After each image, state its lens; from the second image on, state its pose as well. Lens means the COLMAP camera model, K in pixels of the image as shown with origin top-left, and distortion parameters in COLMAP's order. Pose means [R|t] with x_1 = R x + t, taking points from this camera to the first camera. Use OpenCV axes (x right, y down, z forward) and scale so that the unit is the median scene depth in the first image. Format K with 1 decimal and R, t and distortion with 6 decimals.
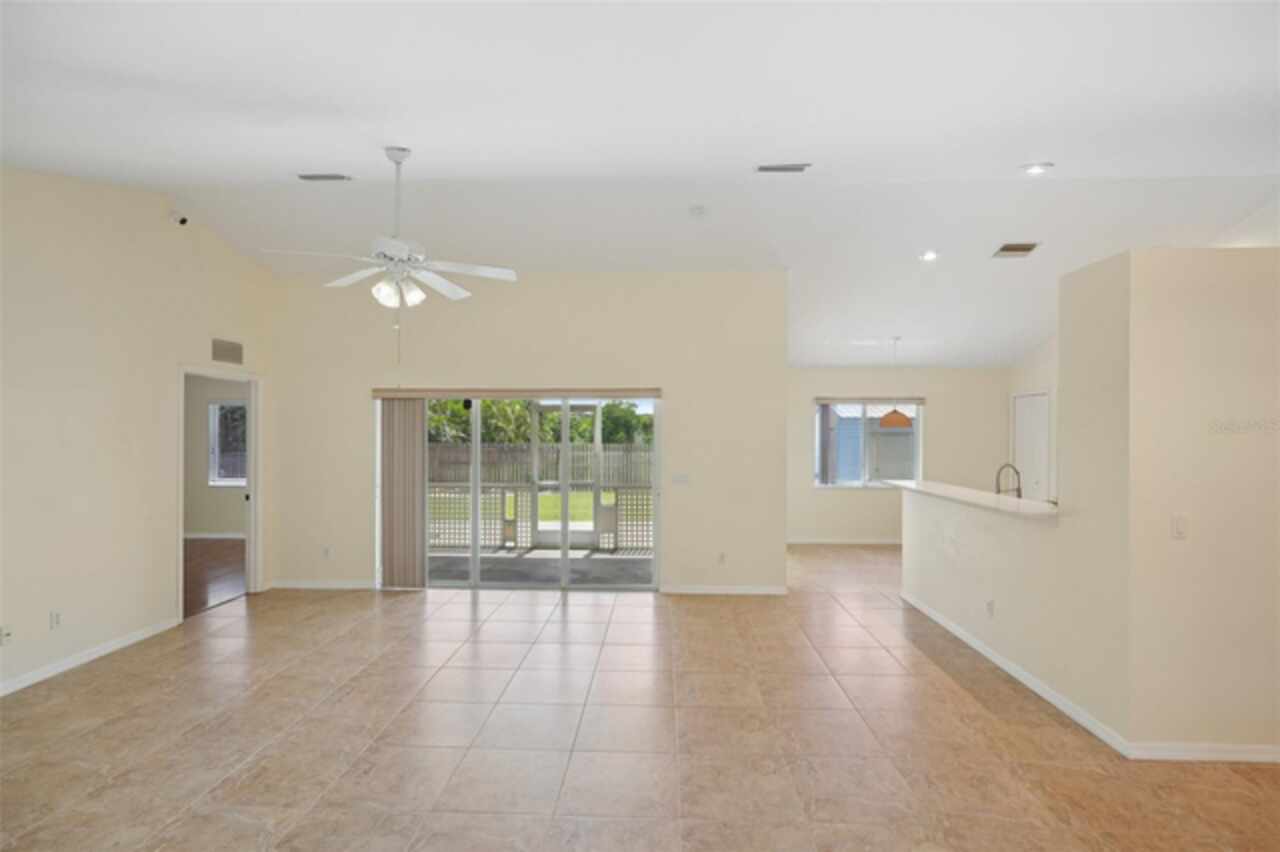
lens RADIAL K [[627.4, 0, 636.2], [0, 627.4, 427.7], [0, 0, 1]] dist [0.003359, -0.001161]
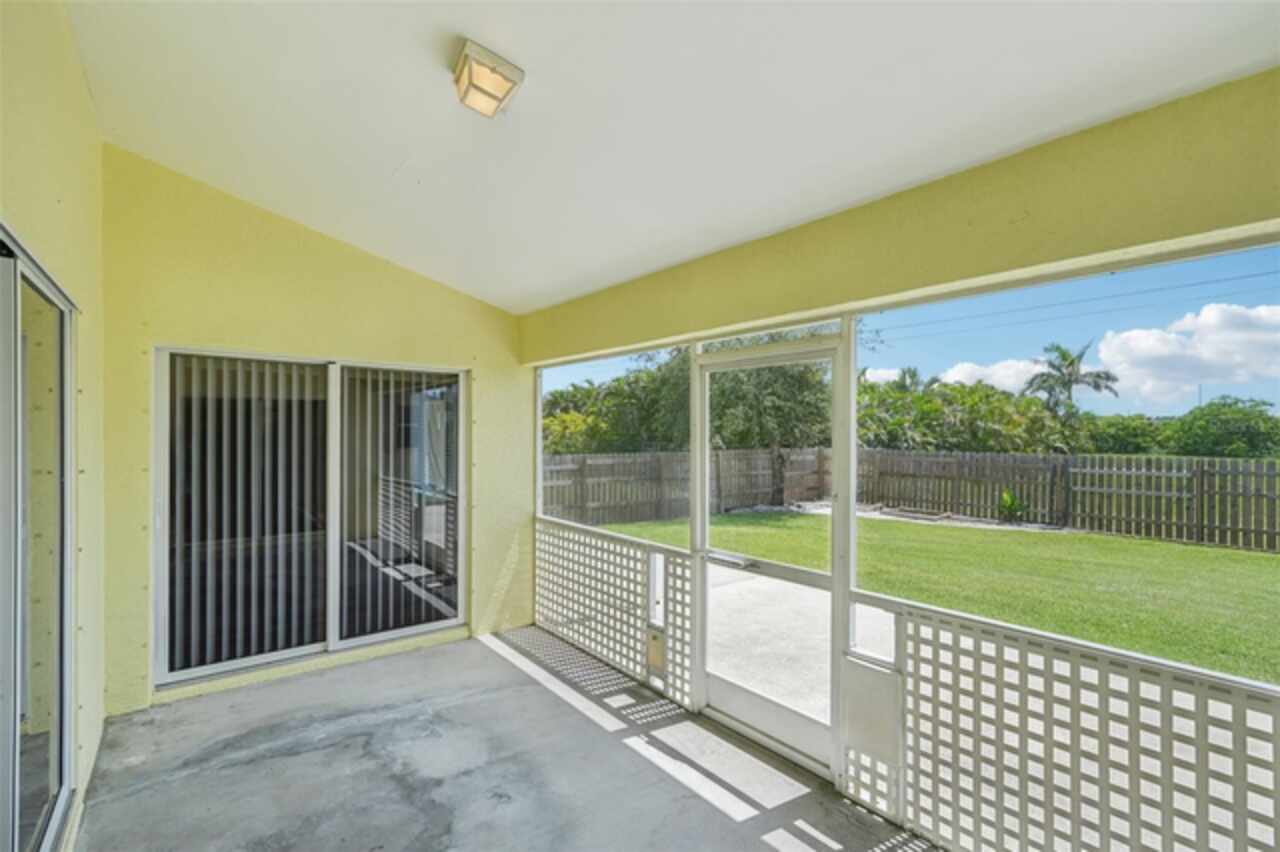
lens RADIAL K [[565.6, 0, 632.6], [0, 565.6, 424.0], [0, 0, 1]] dist [-0.010637, 0.003567]
pose [[0.655685, -0.015639, -0.754873, 0.158245], [-0.000187, 0.999782, -0.020876, 0.031024], [0.755035, 0.013829, 0.655539, 1.399585]]
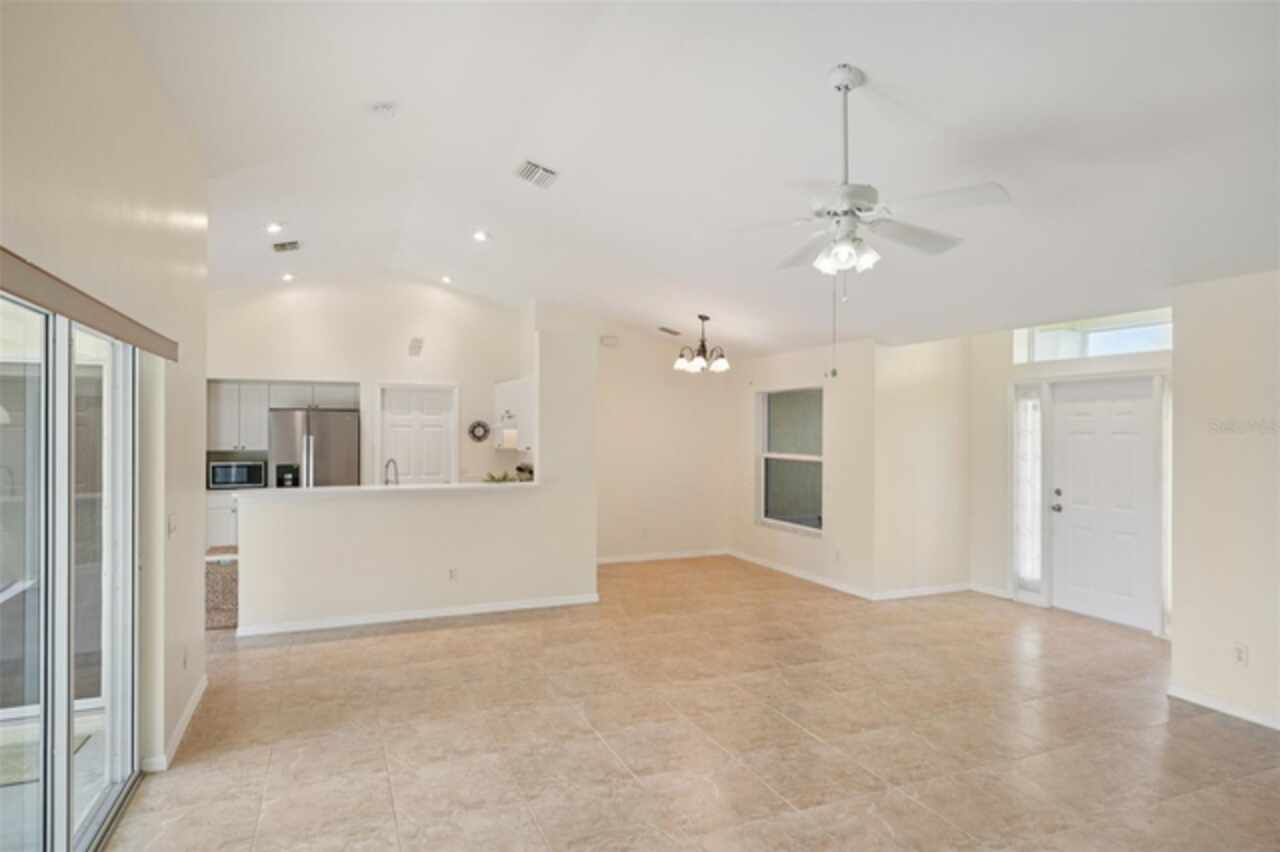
lens RADIAL K [[717.3, 0, 635.1], [0, 717.3, 427.6], [0, 0, 1]] dist [-0.016626, 0.003563]
pose [[-0.429996, 0.001331, 0.902830, -0.774600], [-0.004151, 0.999985, -0.003451, 0.003893], [-0.902821, -0.005232, -0.429984, 1.162595]]
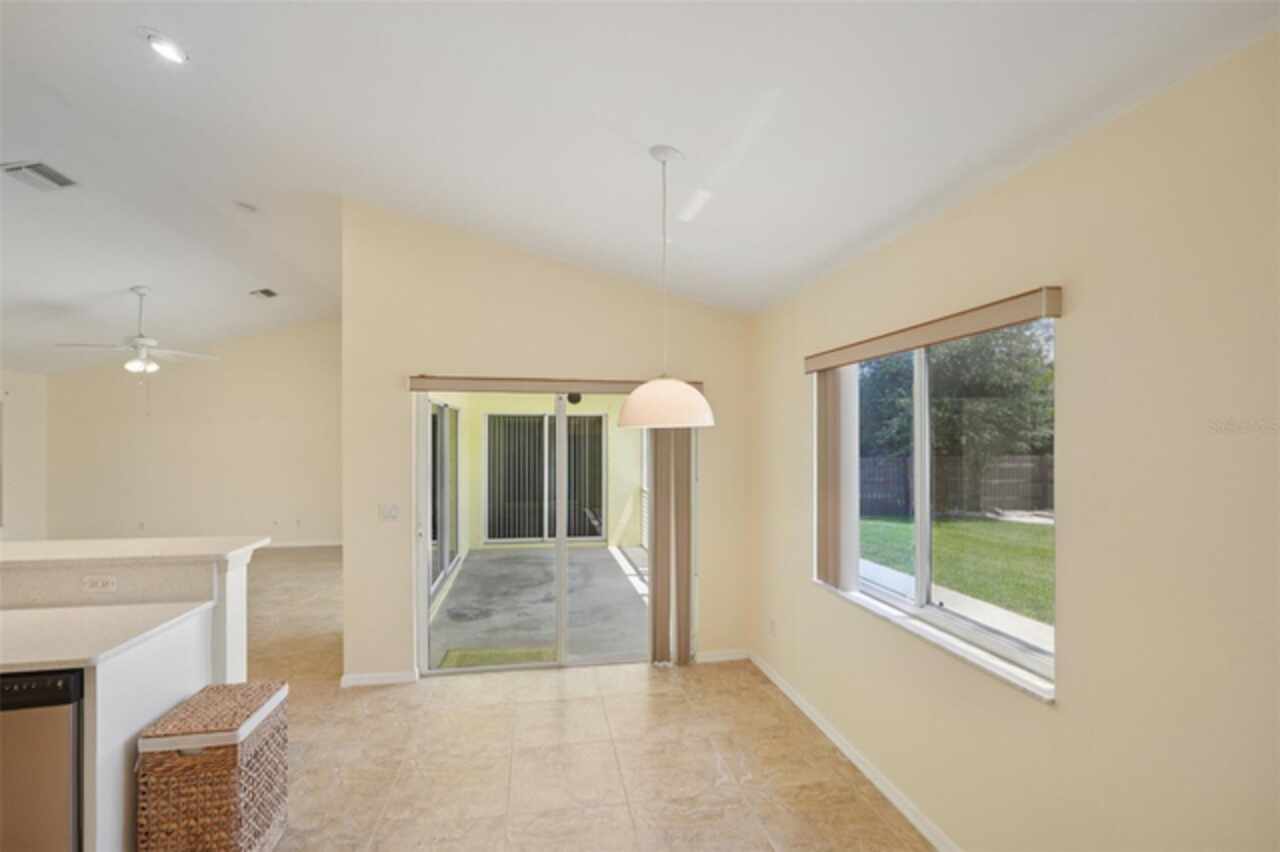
lens RADIAL K [[565.6, 0, 636.4], [0, 565.6, 433.1], [0, 0, 1]] dist [-0.010637, 0.003567]
pose [[0.229358, -0.009593, -0.973295, 1.136989], [-0.000956, 0.999949, -0.010081, 0.003636], [0.973342, 0.003243, 0.229337, 1.472994]]
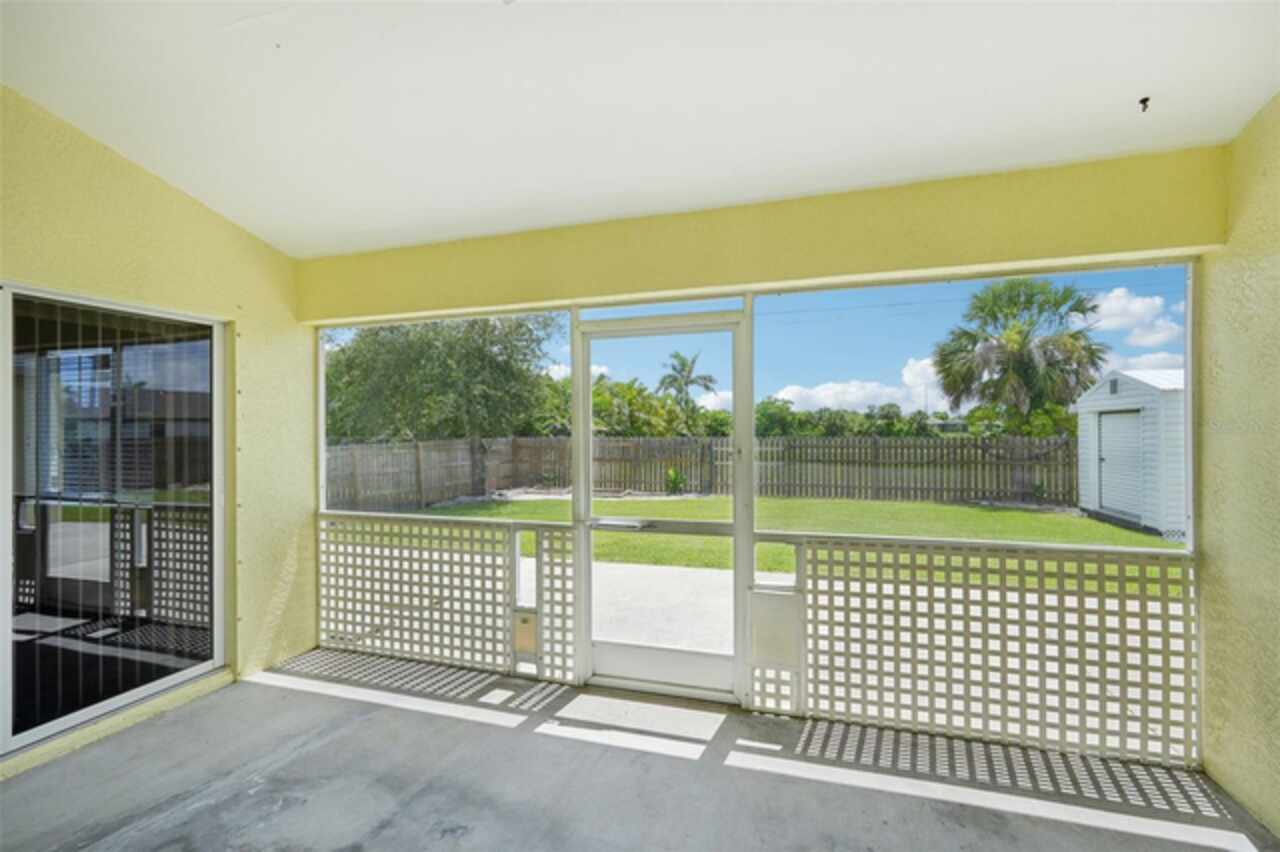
lens RADIAL K [[565.6, 0, 631.7], [0, 565.6, 419.3], [0, 0, 1]] dist [-0.010637, 0.003567]
pose [[0.962936, -0.018480, -0.269098, -0.067539], [0.015065, 0.999778, -0.014750, 0.059871], [0.269310, 0.010150, 0.963000, 1.275087]]
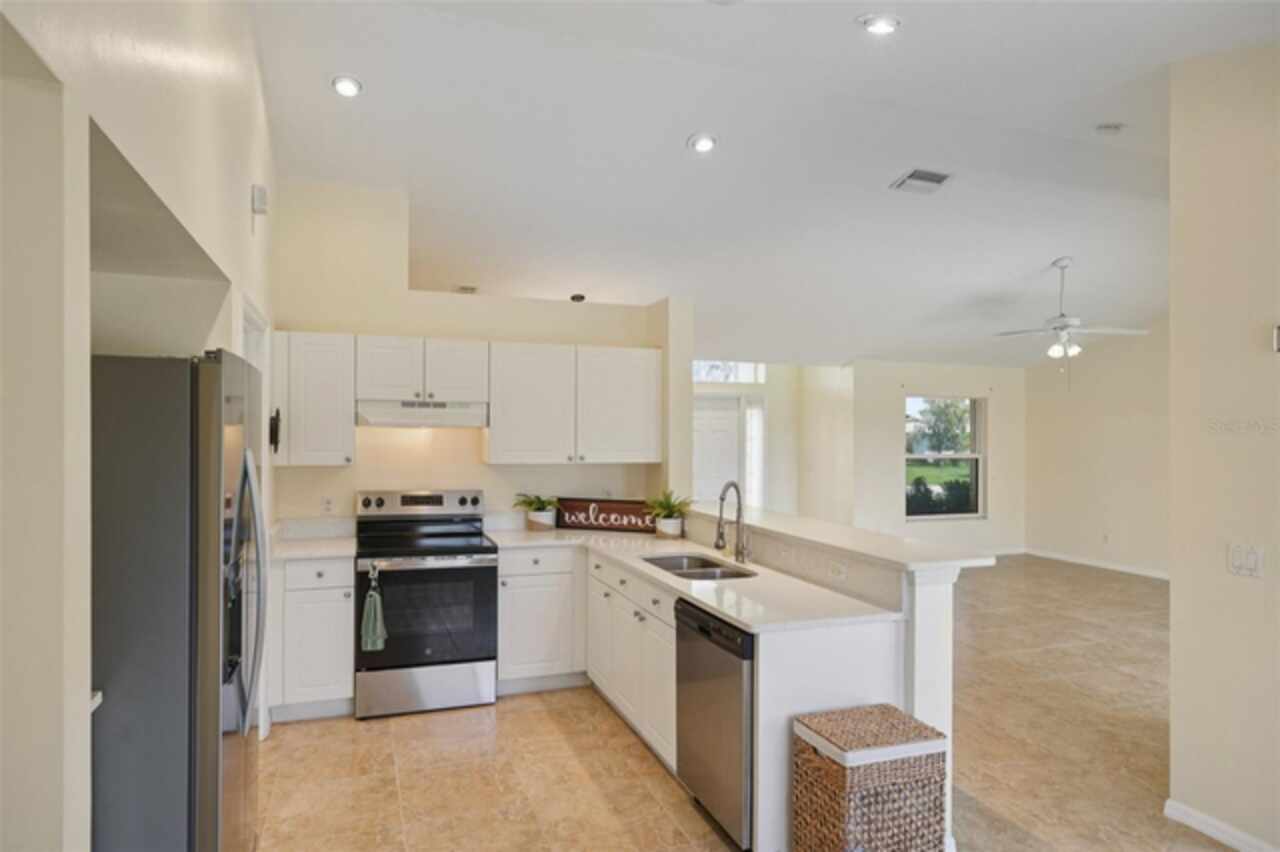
lens RADIAL K [[756.8, 0, 637.0], [0, 756.8, 424.6], [0, 0, 1]] dist [0.001744, -0.003125]
pose [[-0.919996, -0.011659, -0.391755, 0.995166], [-0.009826, 0.999929, -0.006683, 0.003622], [0.391805, -0.002299, -0.920045, 1.695054]]
